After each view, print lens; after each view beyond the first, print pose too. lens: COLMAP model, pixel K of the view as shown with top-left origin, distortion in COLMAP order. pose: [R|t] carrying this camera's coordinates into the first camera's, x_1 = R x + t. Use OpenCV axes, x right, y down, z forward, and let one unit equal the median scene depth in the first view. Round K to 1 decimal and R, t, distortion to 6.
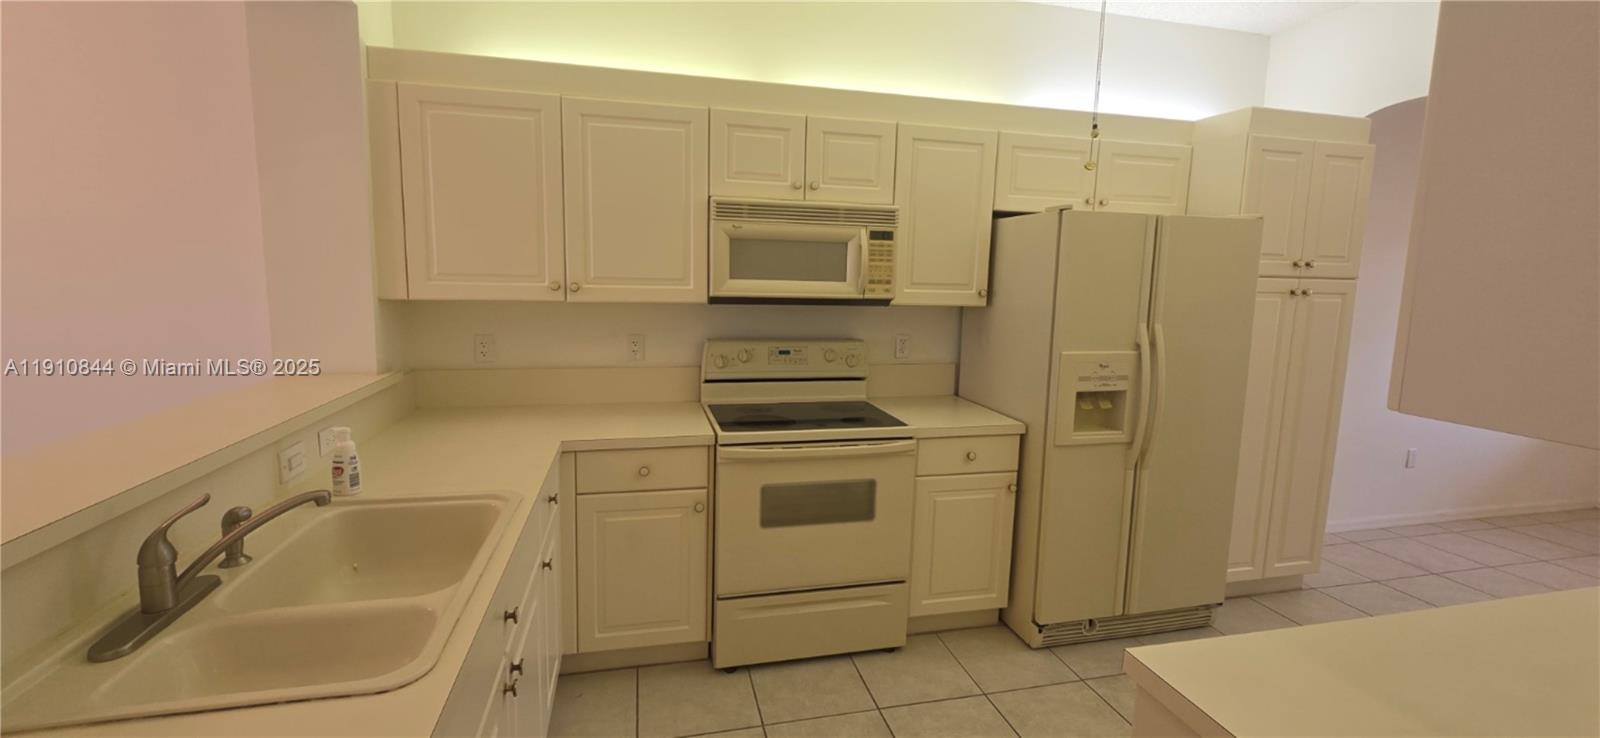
lens RADIAL K [[652.6, 0, 797.3], [0, 652.6, 354.4], [0, 0, 1]] dist [-0.002967, -0.000781]
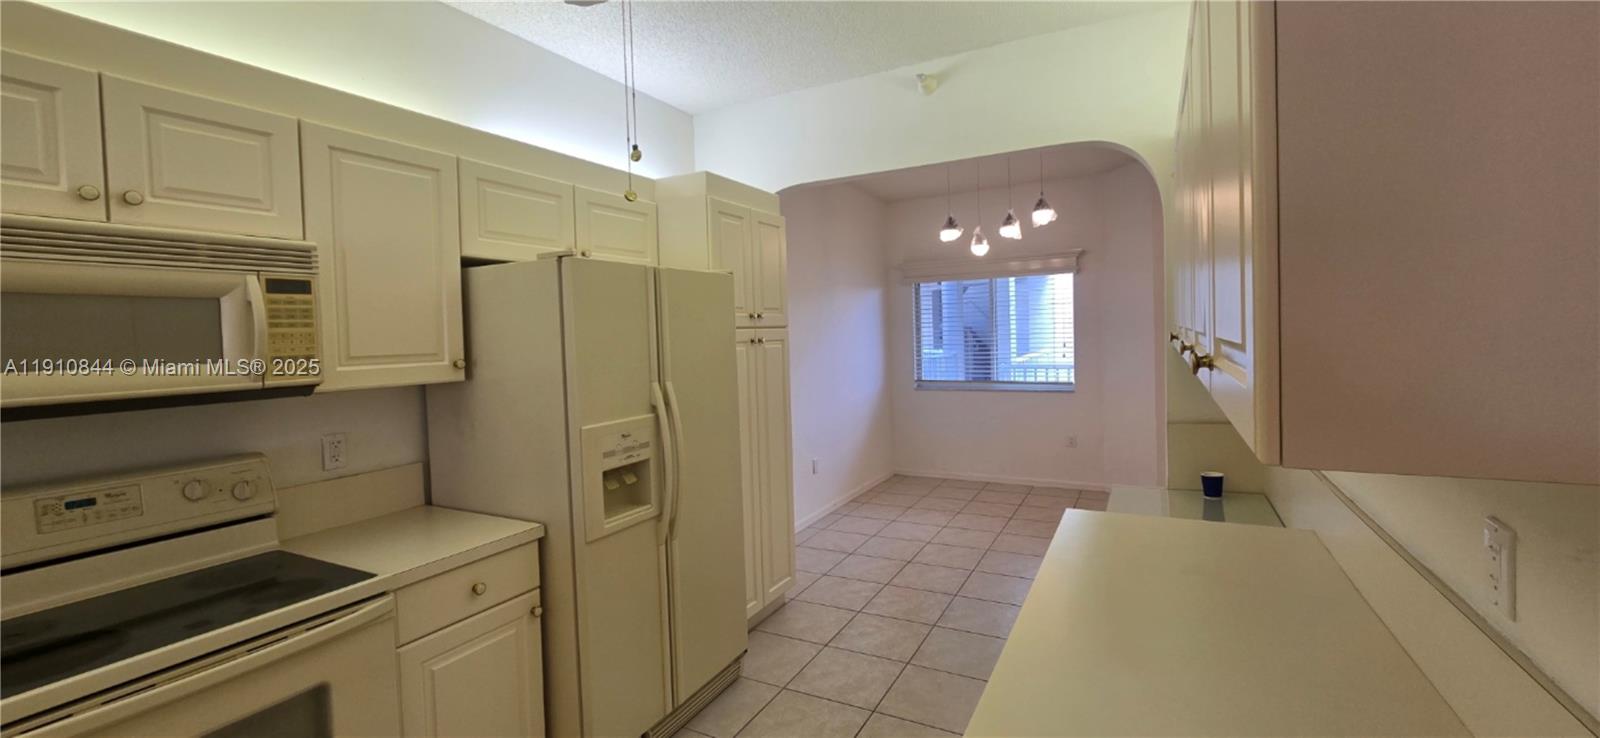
lens RADIAL K [[652.6, 0, 797.3], [0, 652.6, 354.4], [0, 0, 1]] dist [-0.002967, -0.000781]
pose [[0.665524, -0.067814, 0.743289, -0.017245], [0.137785, 0.989910, -0.033055, -0.027395], [-0.733548, 0.124413, 0.668153, 0.219567]]
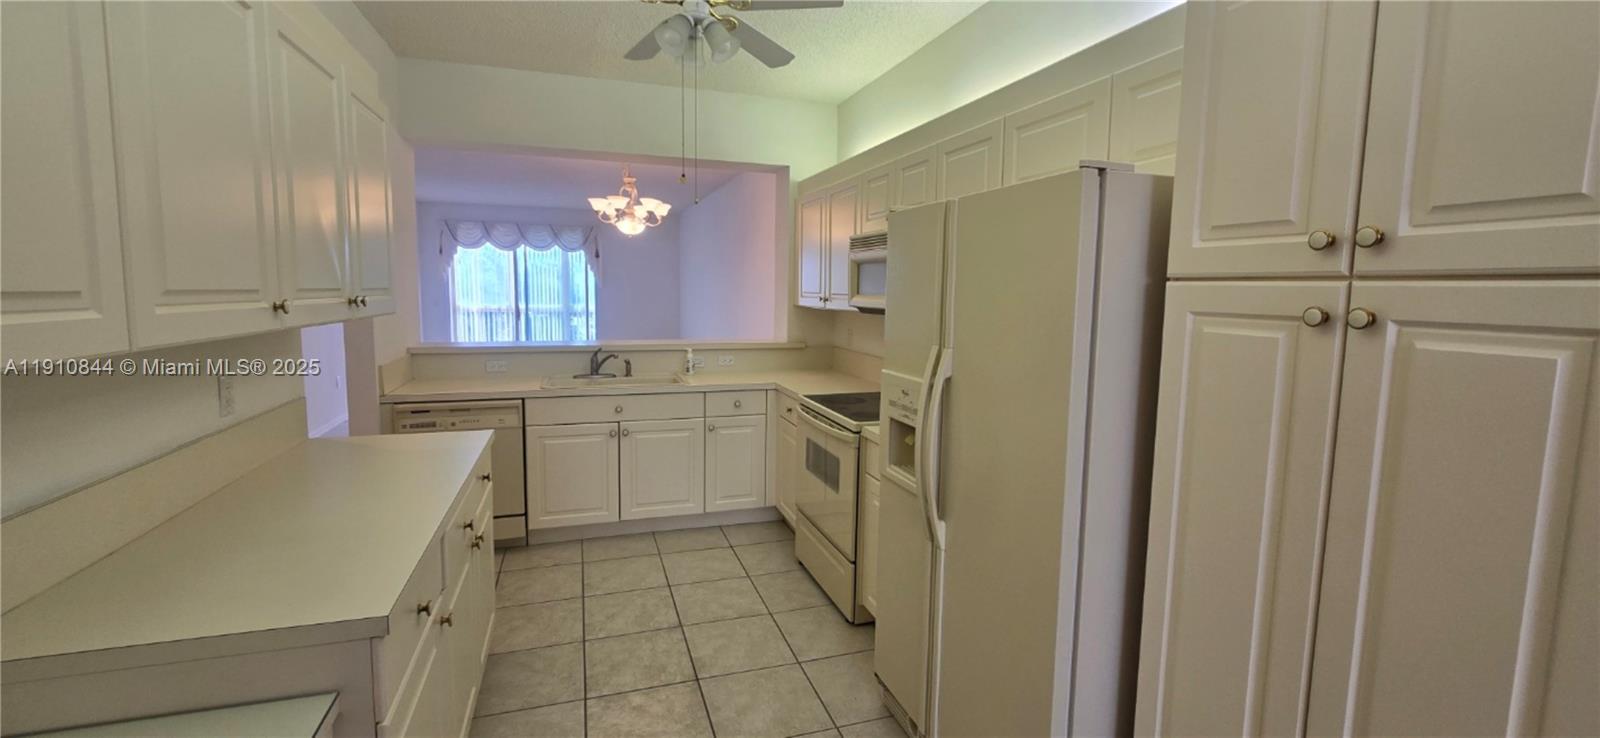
lens RADIAL K [[652.6, 0, 797.3], [0, 652.6, 354.4], [0, 0, 1]] dist [-0.002967, -0.000781]
pose [[0.091762, 0.081882, -0.992409, 1.186266], [-0.134748, 0.988468, 0.069098, -0.064693], [0.986622, 0.127385, 0.101737, 0.720442]]
